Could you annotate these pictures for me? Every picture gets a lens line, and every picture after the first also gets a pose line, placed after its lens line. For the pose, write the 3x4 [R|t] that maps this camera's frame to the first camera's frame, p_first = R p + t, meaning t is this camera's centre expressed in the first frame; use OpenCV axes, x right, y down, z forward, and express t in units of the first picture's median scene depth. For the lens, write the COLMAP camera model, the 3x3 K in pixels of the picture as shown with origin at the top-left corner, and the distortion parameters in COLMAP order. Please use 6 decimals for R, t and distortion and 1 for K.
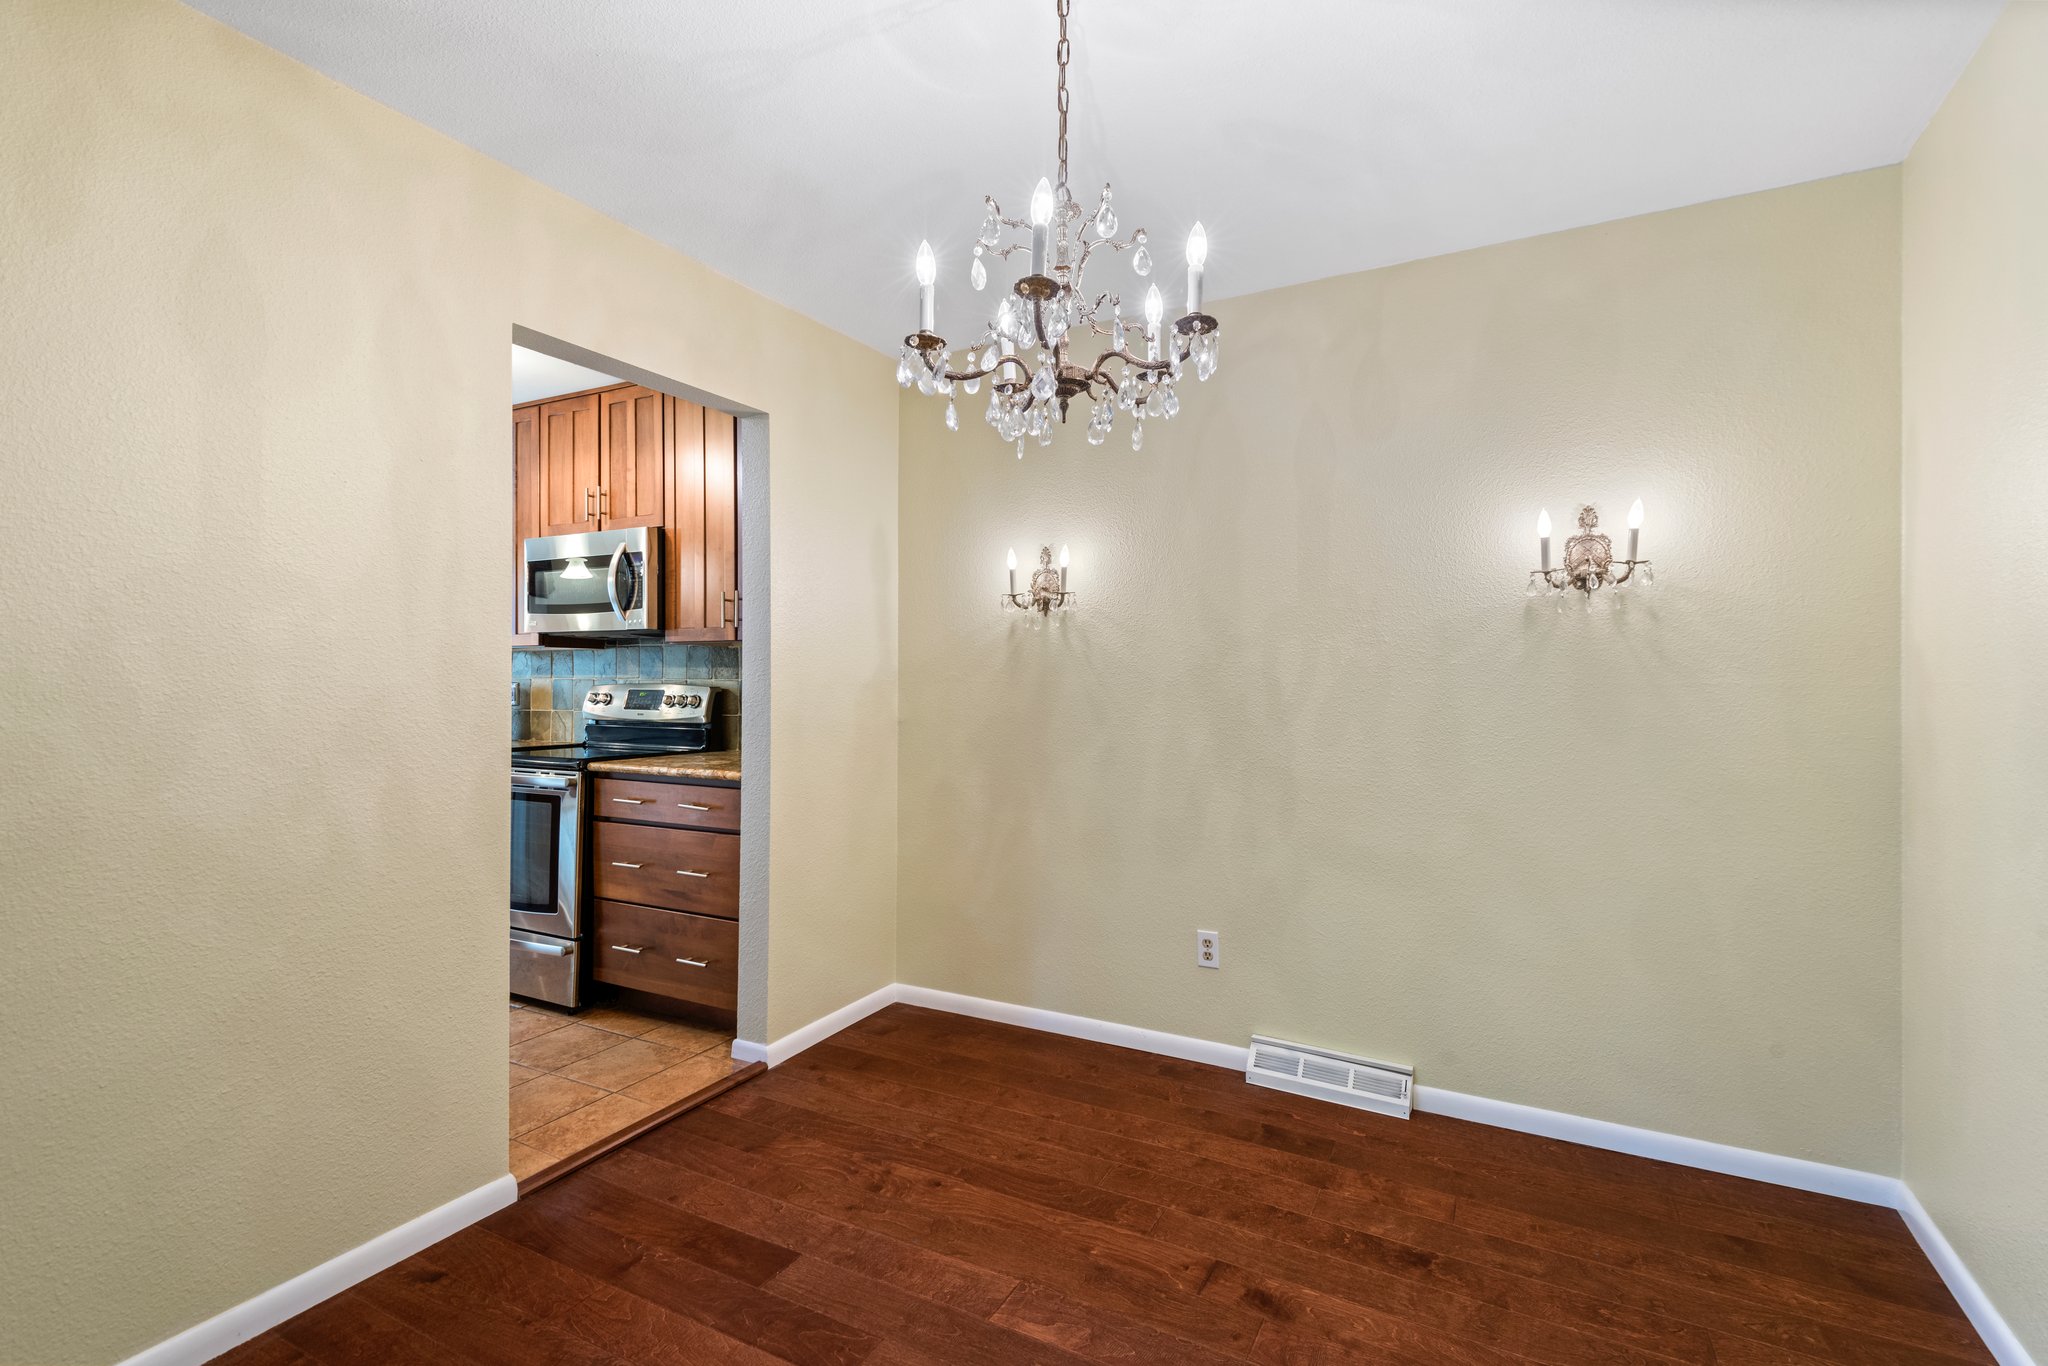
lens RADIAL K [[925.3, 0, 1027.4], [0, 925.3, 678.7], [0, 0, 1]] dist [0.028222, -0.010587]
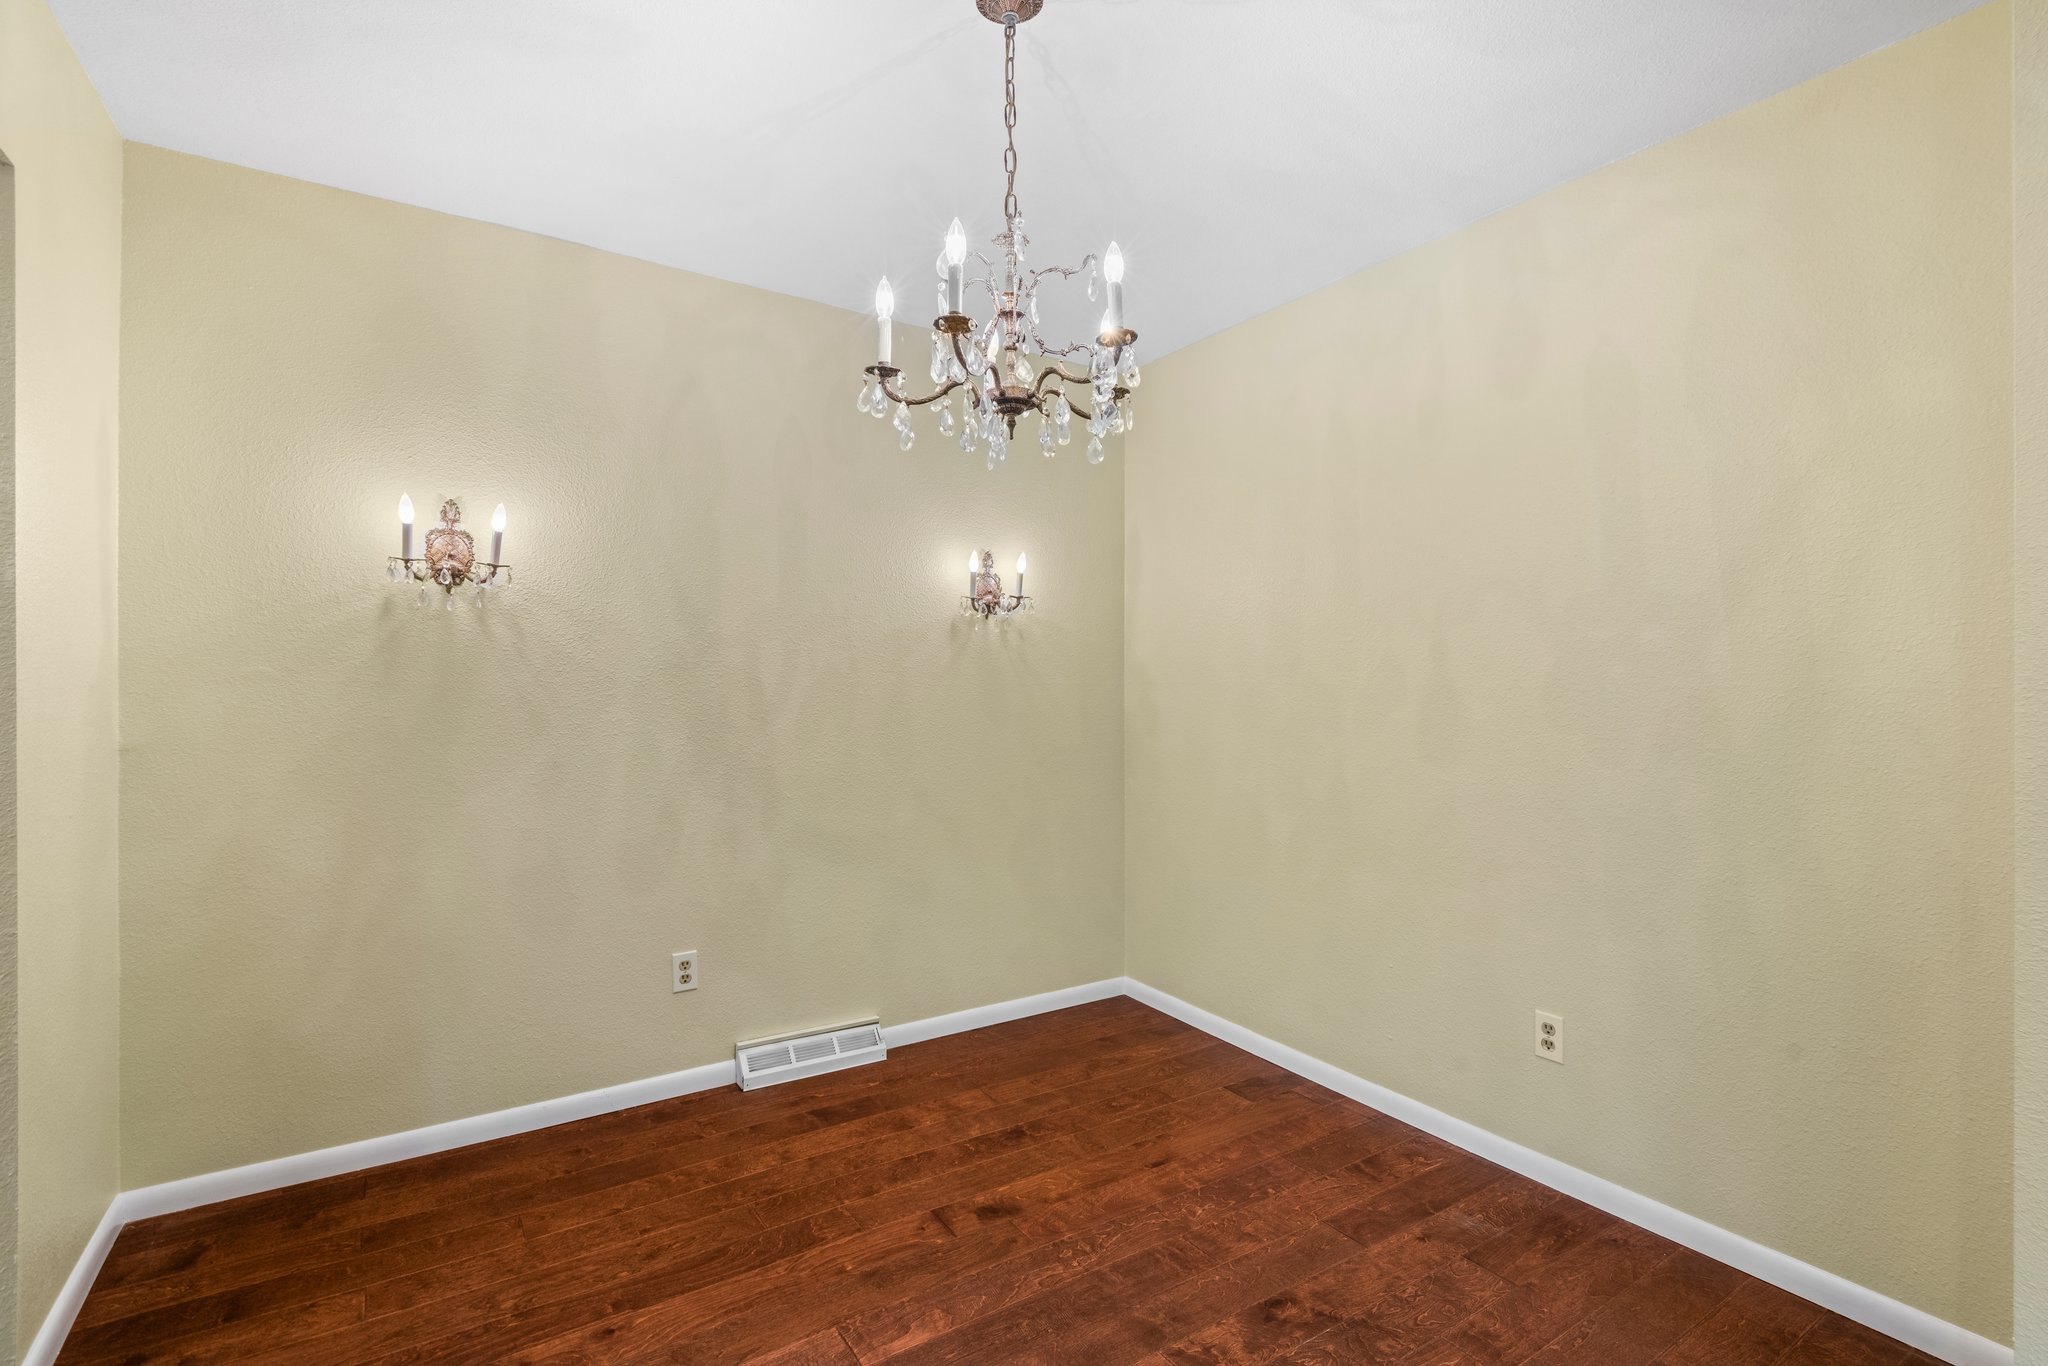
lens RADIAL K [[965.9, 0, 1030.3], [0, 965.9, 682.7], [0, 0, 1]] dist [-0.000702, -0.002987]
pose [[0.463280, 0.000764, 0.886212, -0.590486], [-0.005314, 0.999984, 0.001916, 0.000633], [-0.886196, -0.005597, 0.463276, 0.297694]]
